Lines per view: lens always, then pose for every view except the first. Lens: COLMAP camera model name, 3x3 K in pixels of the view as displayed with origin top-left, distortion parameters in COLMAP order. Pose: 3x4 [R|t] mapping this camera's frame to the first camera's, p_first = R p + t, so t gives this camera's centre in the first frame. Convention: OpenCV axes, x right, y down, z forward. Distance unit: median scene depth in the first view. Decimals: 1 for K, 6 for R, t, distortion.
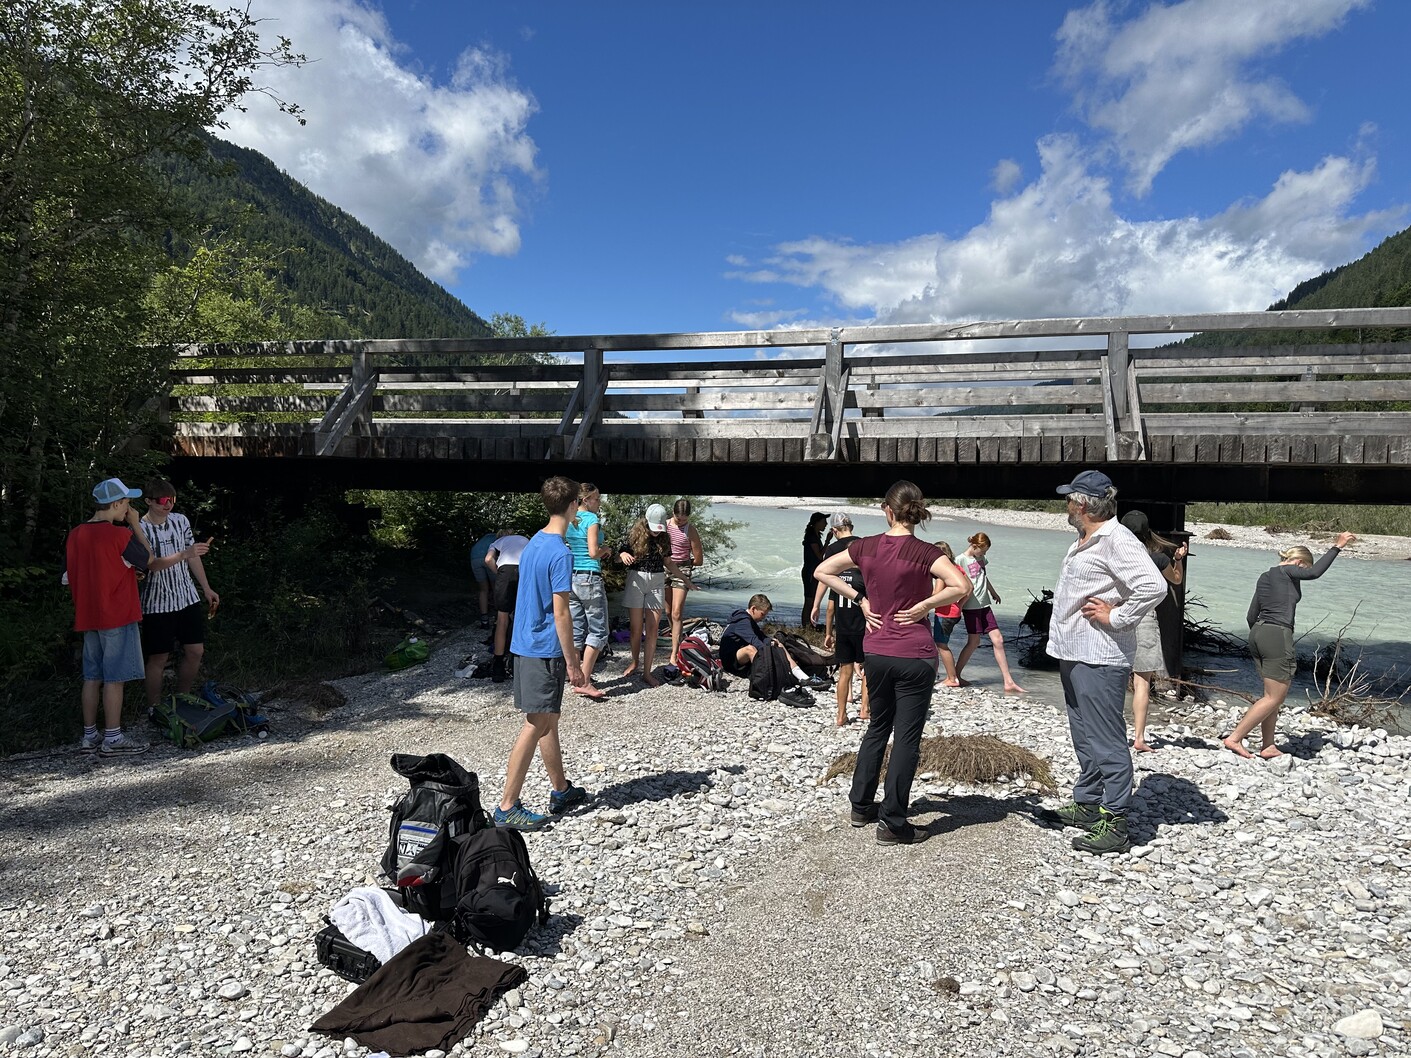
lens RADIAL K [[928.0, 0, 737.9], [0, 928.0, 512.4], [0, 0, 1]] dist [0.003482, -0.008691]
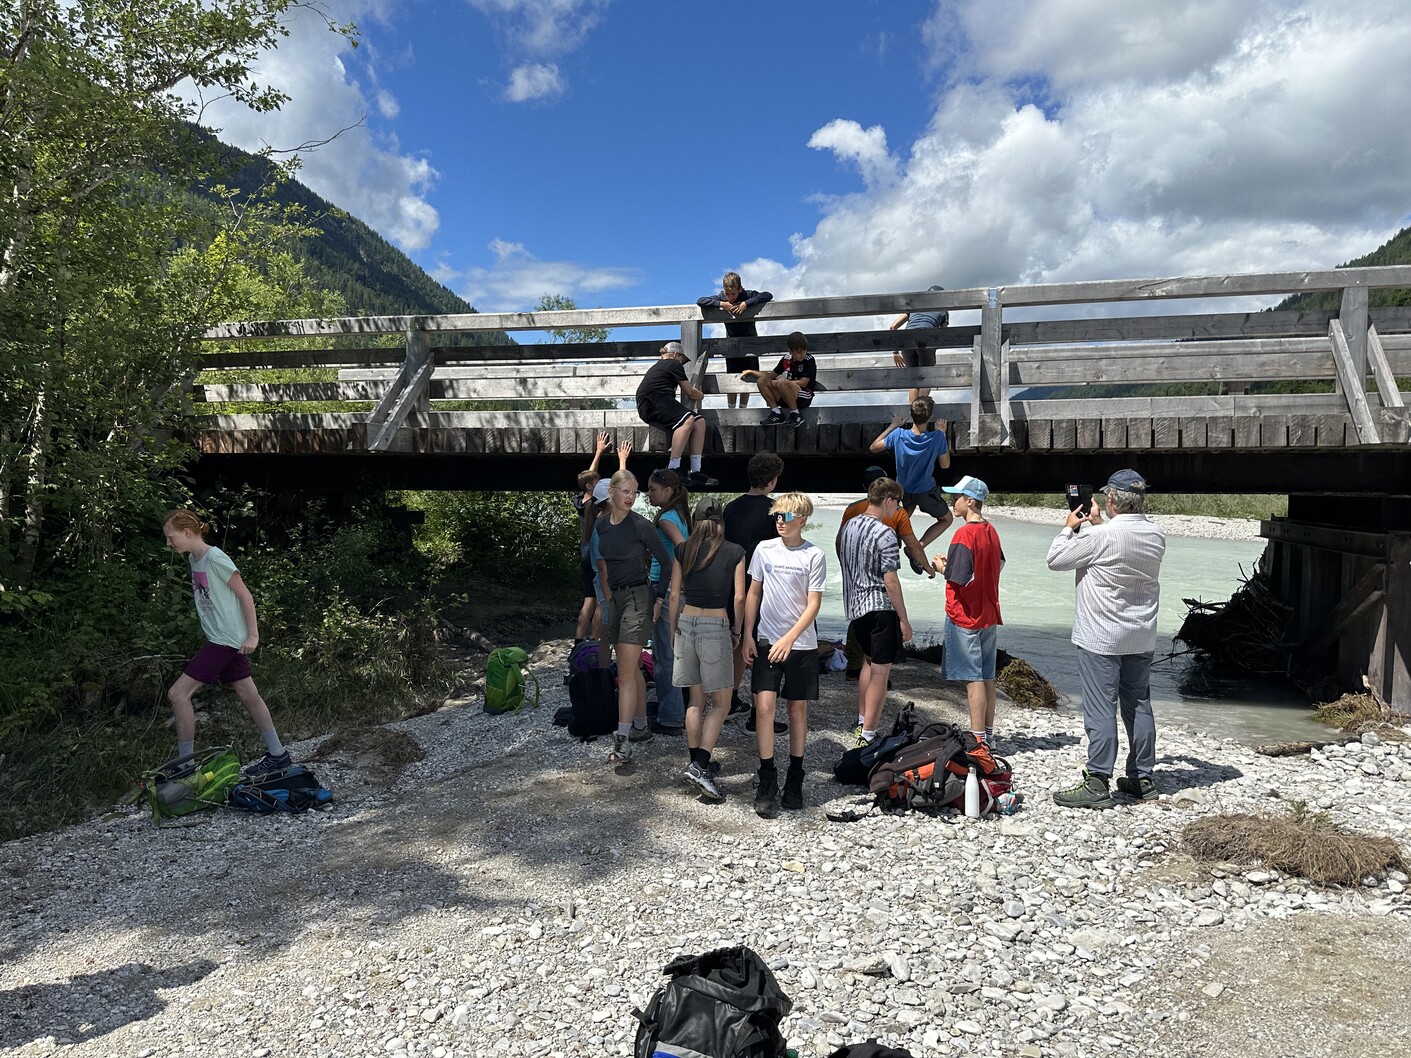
lens RADIAL K [[928.0, 0, 734.1], [0, 928.0, 507.0], [0, 0, 1]] dist [0.003482, -0.008691]
pose [[0.999882, -0.008664, -0.012676, -0.122663], [0.008585, 0.999943, -0.006288, -0.000585], [0.012730, 0.006178, 0.999900, 0.175124]]
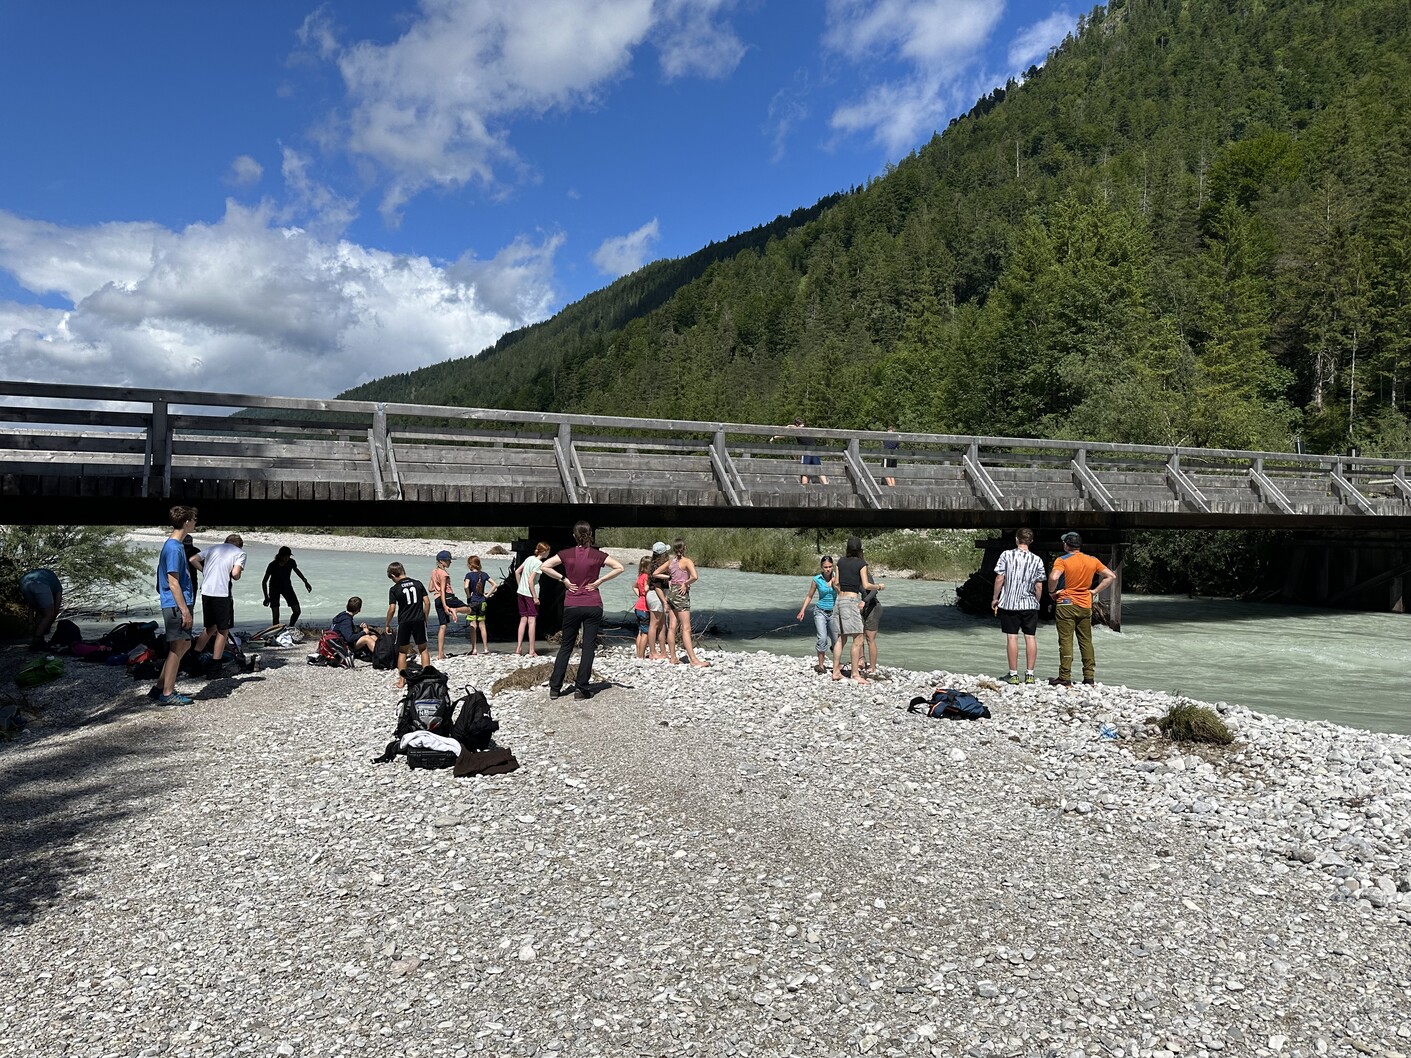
lens RADIAL K [[928.0, 0, 699.9], [0, 928.0, 525.8], [0, 0, 1]] dist [0.003482, -0.008691]
pose [[0.731306, -0.011206, 0.681957, -0.506665], [0.017905, 0.999836, -0.002771, -0.006325], [-0.681814, 0.014237, 0.731387, -0.328109]]
